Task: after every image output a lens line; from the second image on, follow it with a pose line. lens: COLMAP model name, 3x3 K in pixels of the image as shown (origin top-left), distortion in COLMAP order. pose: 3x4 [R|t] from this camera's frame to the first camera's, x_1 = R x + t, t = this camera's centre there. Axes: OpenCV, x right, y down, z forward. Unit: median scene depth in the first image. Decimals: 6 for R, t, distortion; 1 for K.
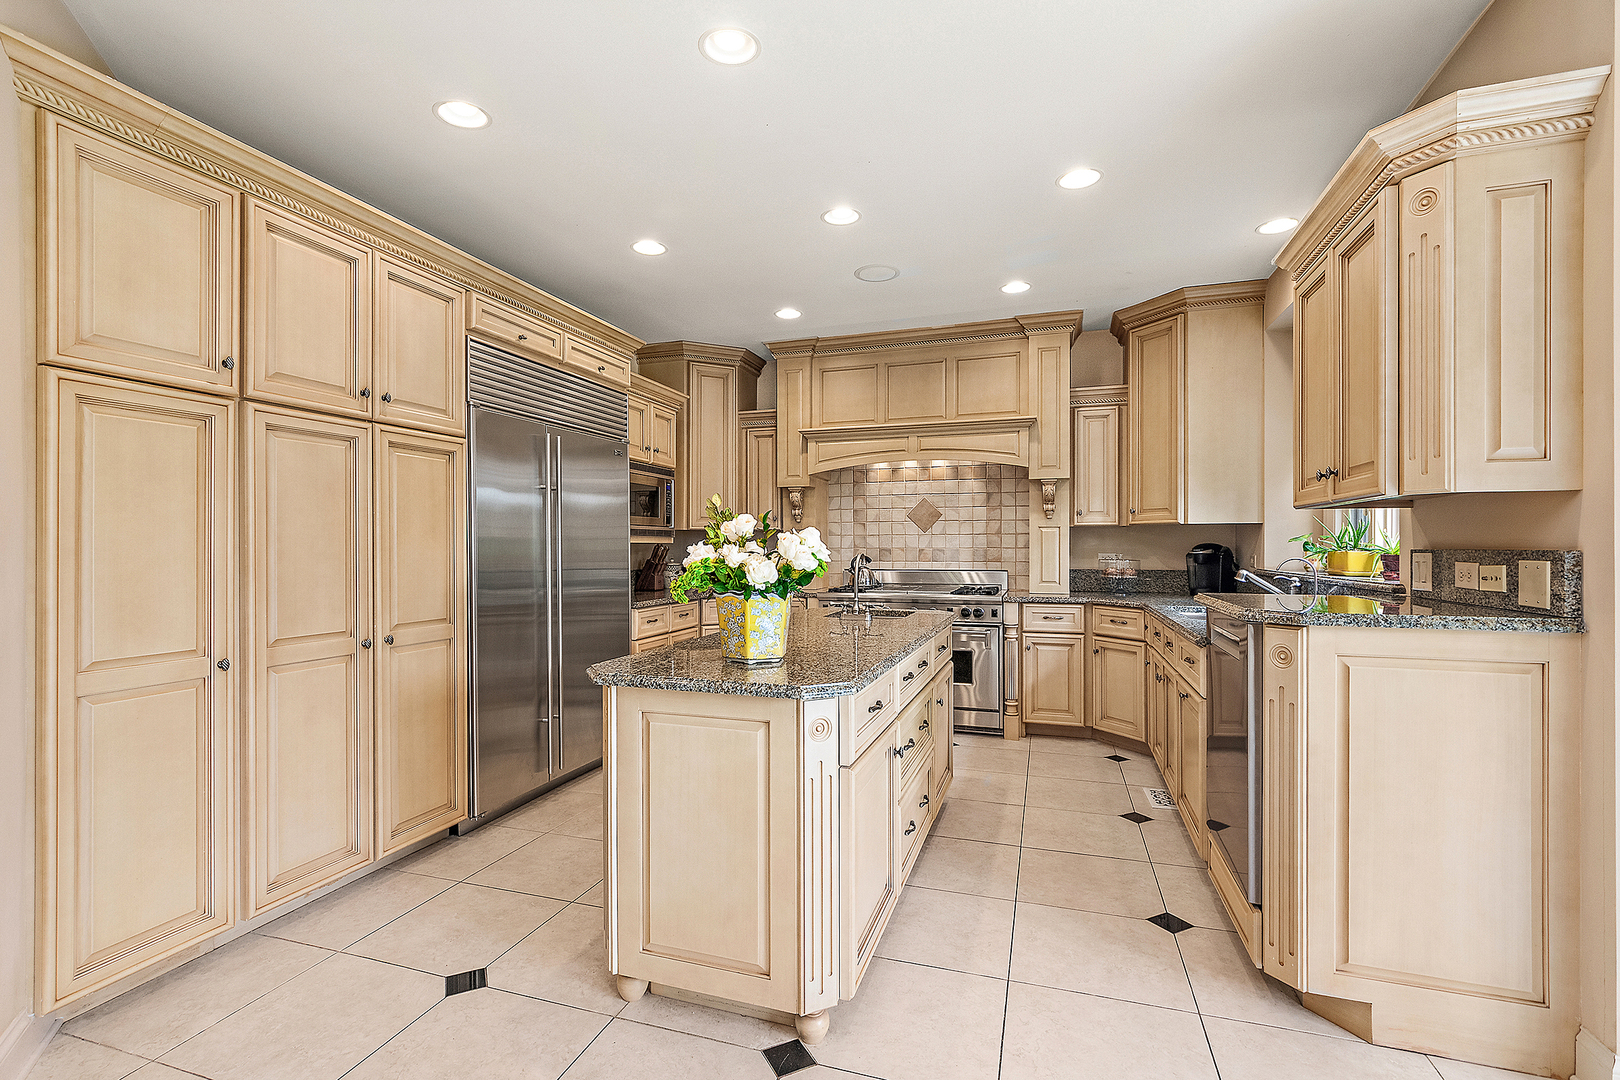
lens RADIAL K [[718.5, 0, 812.4], [0, 718.5, 542.5], [0, 0, 1]] dist [-0.001428, 0.001324]
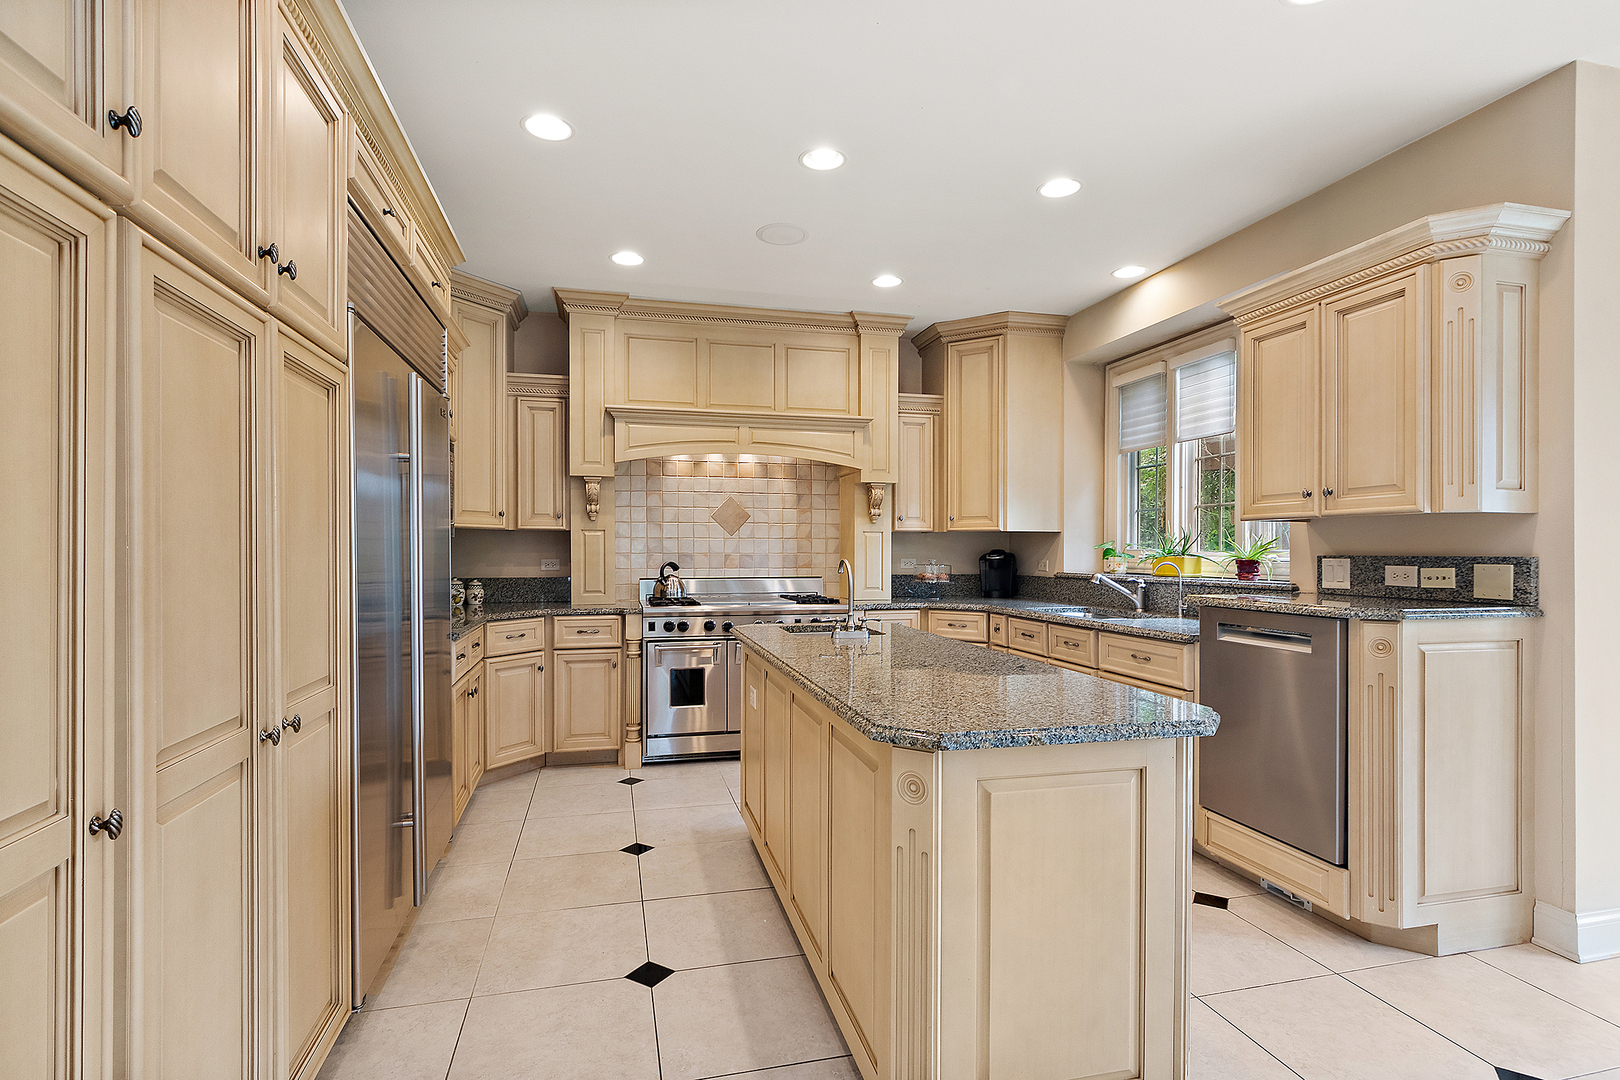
lens RADIAL K [[763.4, 0, 804.1], [0, 763.4, 548.5], [0, 0, 1]] dist [0.001322, 0.000245]
pose [[0.846520, 0.005383, 0.532329, -0.307521], [-0.006592, 0.999978, 0.000371, 0.001306], [-0.532316, -0.003824, 0.846537, 0.171158]]
